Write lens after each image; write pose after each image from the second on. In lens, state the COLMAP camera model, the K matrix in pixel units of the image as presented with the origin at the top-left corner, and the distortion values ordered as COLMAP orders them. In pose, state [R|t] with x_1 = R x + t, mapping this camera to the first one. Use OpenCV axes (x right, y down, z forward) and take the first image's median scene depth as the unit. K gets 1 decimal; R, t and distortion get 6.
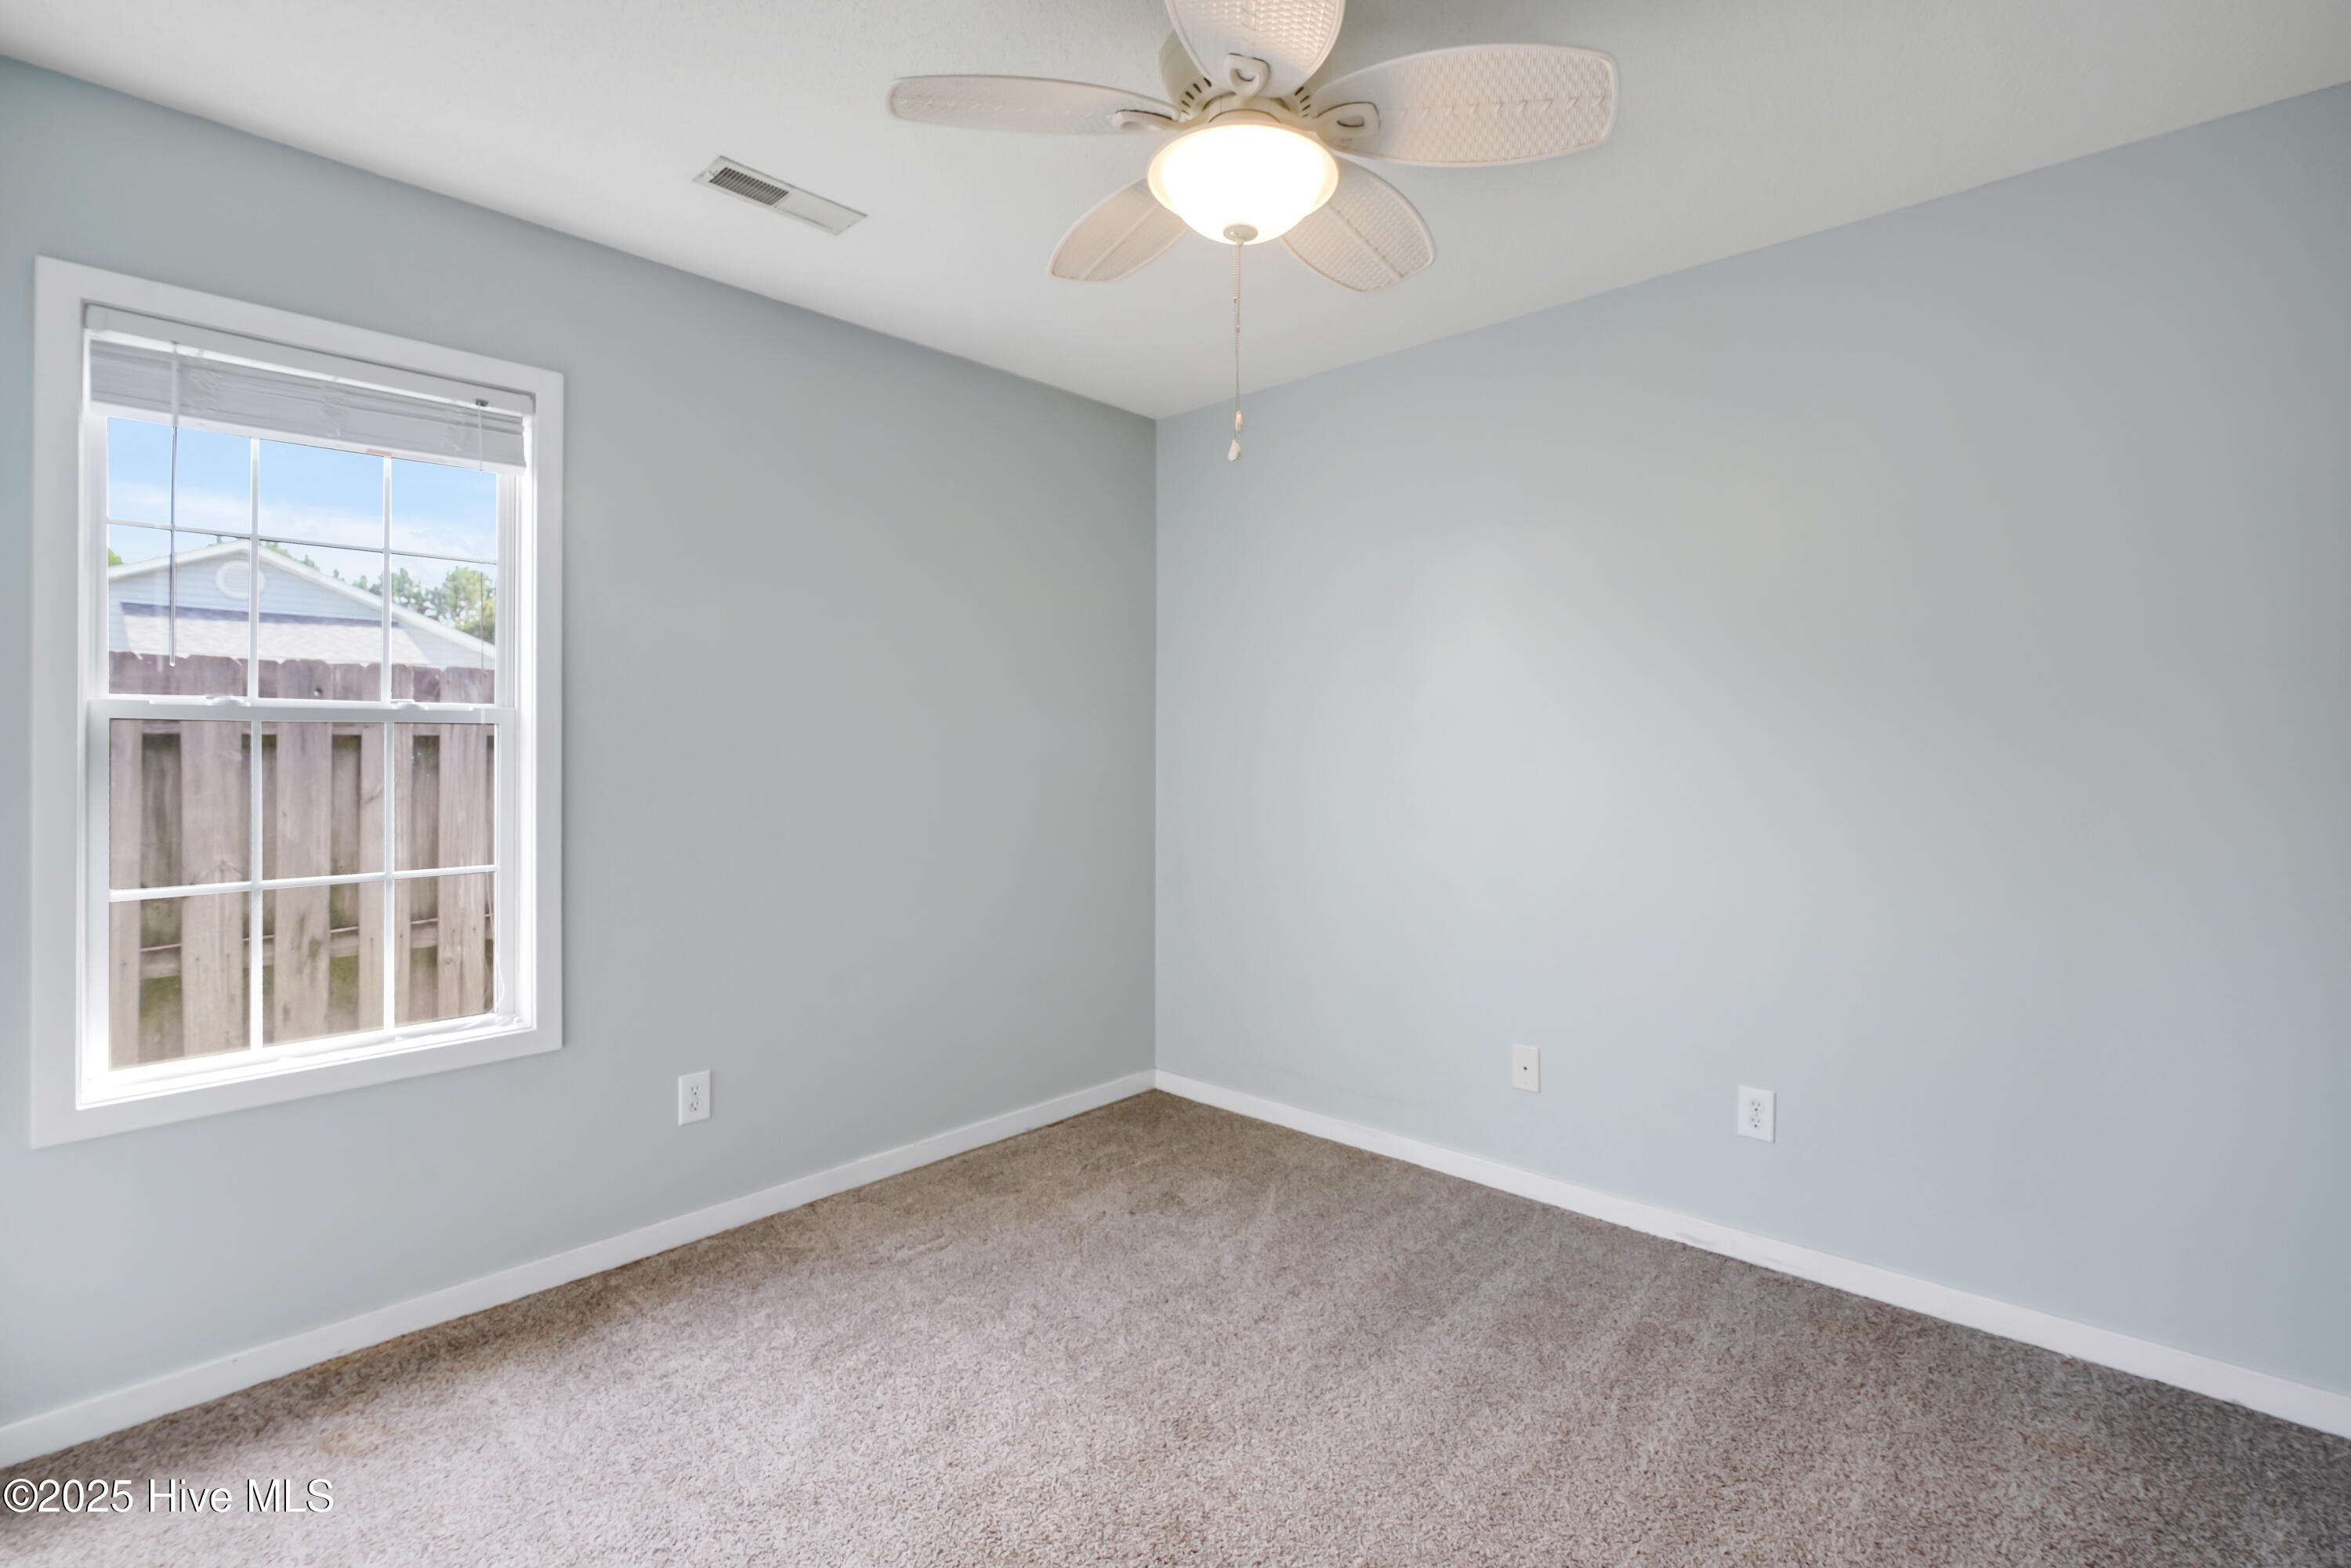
lens RADIAL K [[1073.5, 0, 1169.2], [0, 1073.5, 738.5], [0, 0, 1]] dist [0.000436, 0.000626]
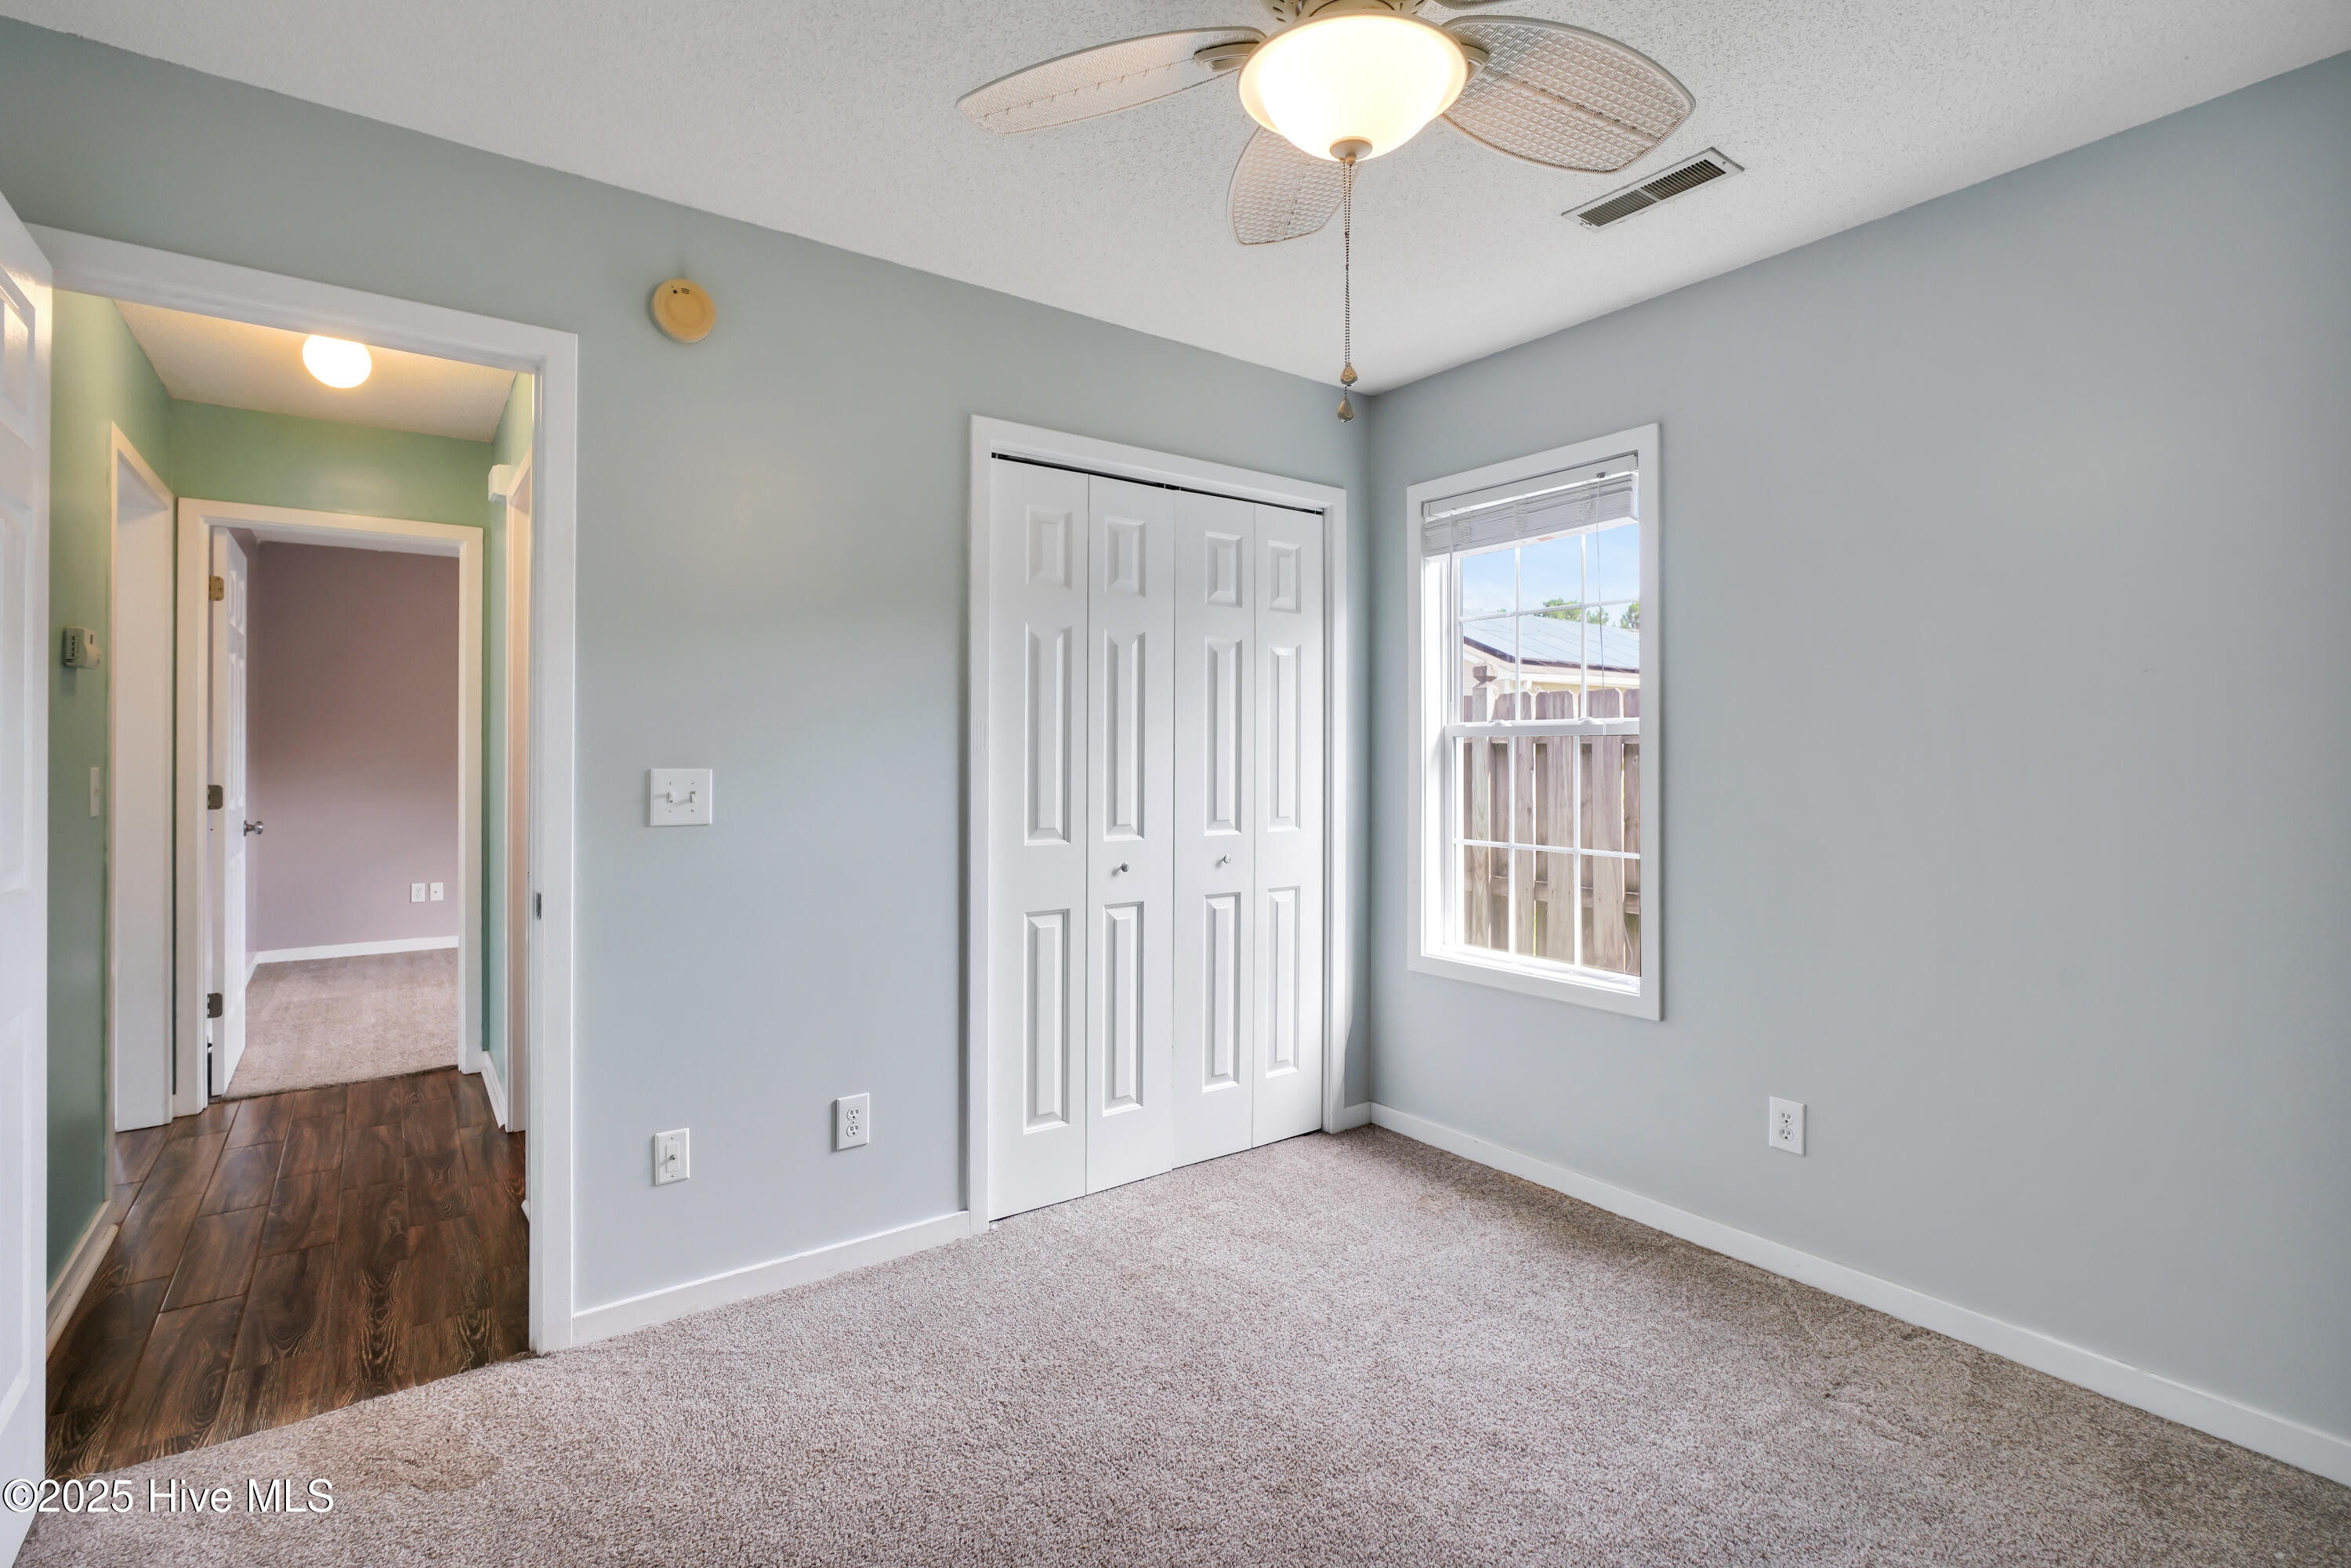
lens RADIAL K [[1073.6, 0, 1170.6], [0, 1073.6, 757.3], [0, 0, 1]] dist [-0.013918, 0.001140]
pose [[-0.167036, 0.002195, -0.985948, 0.646857], [0.000142, 0.999998, 0.002202, 0.009295], [0.985951, 0.000228, -0.167035, 0.704299]]
